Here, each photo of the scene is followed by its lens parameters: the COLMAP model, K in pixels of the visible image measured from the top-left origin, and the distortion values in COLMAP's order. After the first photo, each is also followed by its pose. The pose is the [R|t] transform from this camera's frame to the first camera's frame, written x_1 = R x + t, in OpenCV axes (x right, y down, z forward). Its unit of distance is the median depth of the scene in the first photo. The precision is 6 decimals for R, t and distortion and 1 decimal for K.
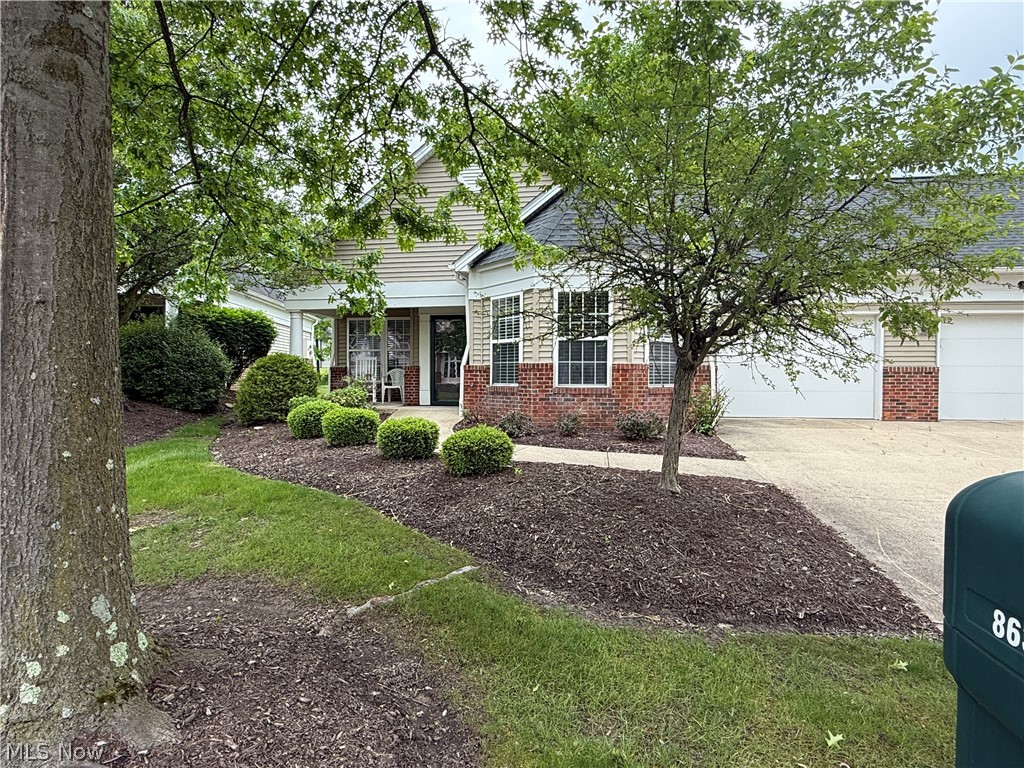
lens RADIAL K [[569.3, 0, 510.1], [0, 569.3, 386.3], [0, 0, 1]] dist [0.000408, -0.000011]
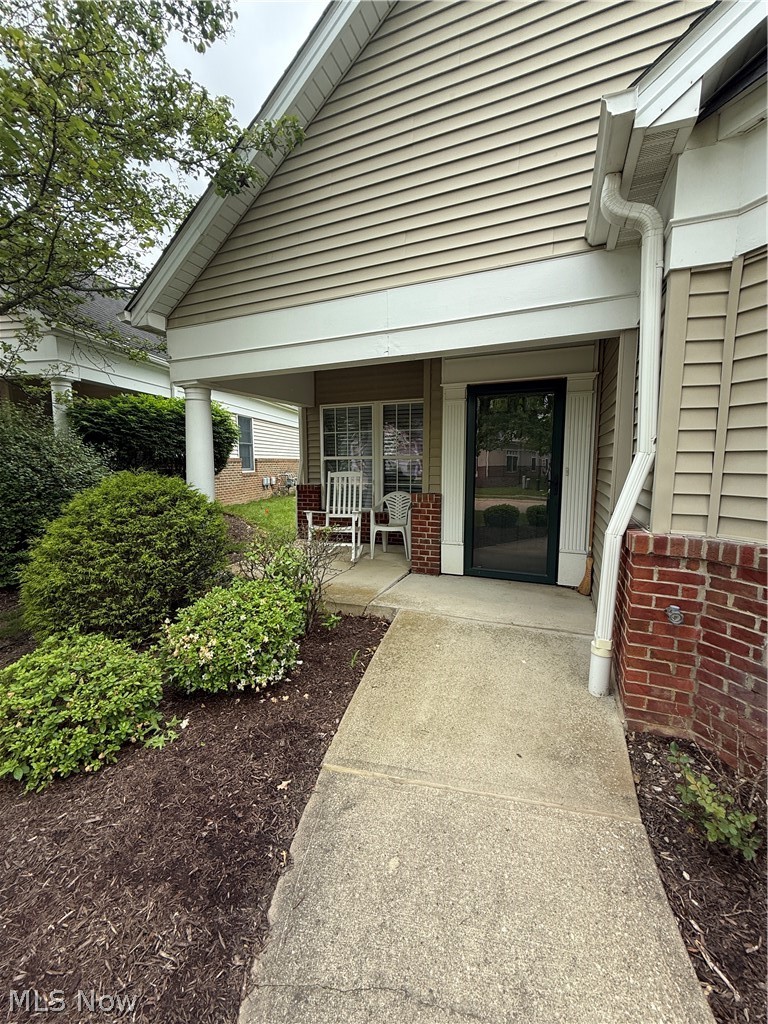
lens RADIAL K [[406.5, 0, 377.2], [0, 406.5, 510.0], [0, 0, 1]] dist [-0.001025, 0.001330]
pose [[0.963076, 0.026335, -0.267940, -0.117256], [-0.000314, 0.995314, 0.096697, -0.054132], [0.269230, -0.093042, 0.958571, 0.640827]]
